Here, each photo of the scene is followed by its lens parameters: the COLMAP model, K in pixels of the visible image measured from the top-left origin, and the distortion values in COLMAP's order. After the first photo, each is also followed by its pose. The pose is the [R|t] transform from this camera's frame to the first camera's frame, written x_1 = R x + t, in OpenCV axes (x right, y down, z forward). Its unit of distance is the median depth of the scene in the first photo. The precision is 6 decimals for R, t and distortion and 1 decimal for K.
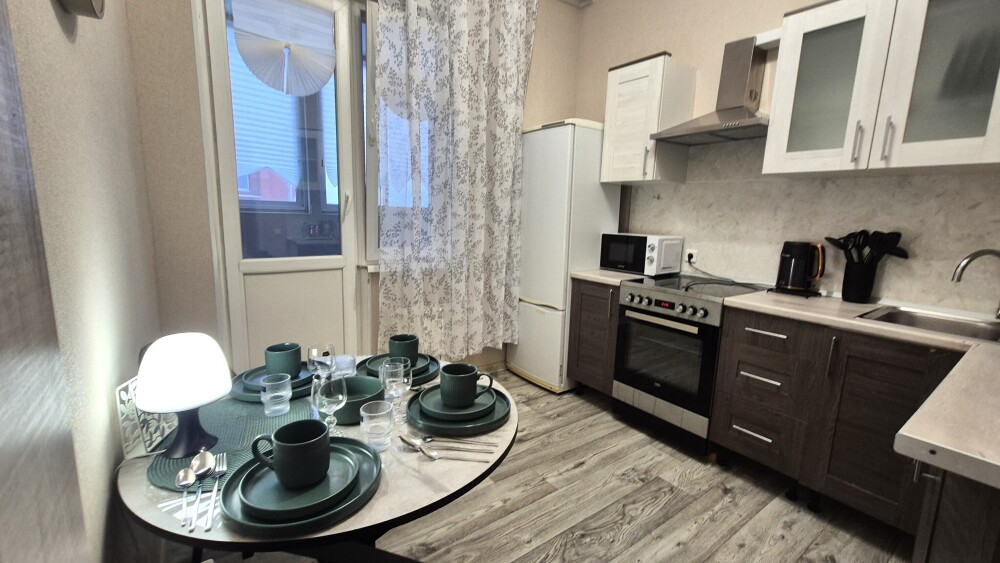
lens RADIAL K [[417.7, 0, 498.1], [0, 417.7, 282.4], [0, 0, 1]] dist [0.000273, 0.000014]
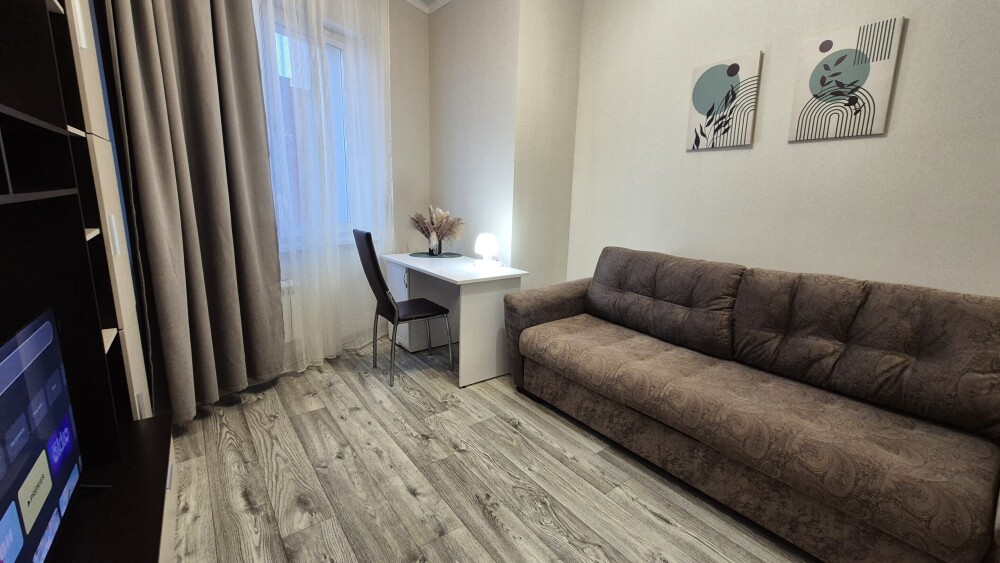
lens RADIAL K [[419.7, 0, 498.6], [0, 419.7, 278.6], [0, 0, 1]] dist [-0.000322, 0.000009]
pose [[0.013966, 0.173485, -0.984737, 0.903857], [-0.193978, 0.966594, 0.167538, -0.084156], [0.980907, 0.188677, 0.047152, 0.564928]]
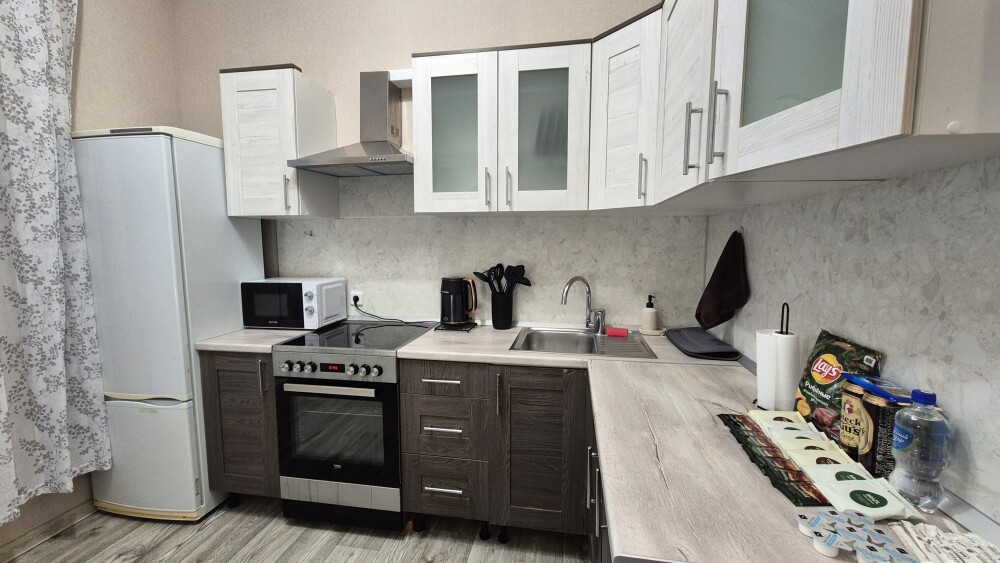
lens RADIAL K [[411.6, 0, 499.3], [0, 411.6, 277.7], [0, 0, 1]] dist [-0.000141, 0.000147]
pose [[0.722714, -0.095126, 0.684569, 0.105255], [0.138564, 0.990315, -0.008674, -0.073290], [-0.677115, 0.101125, 0.728896, 0.183516]]
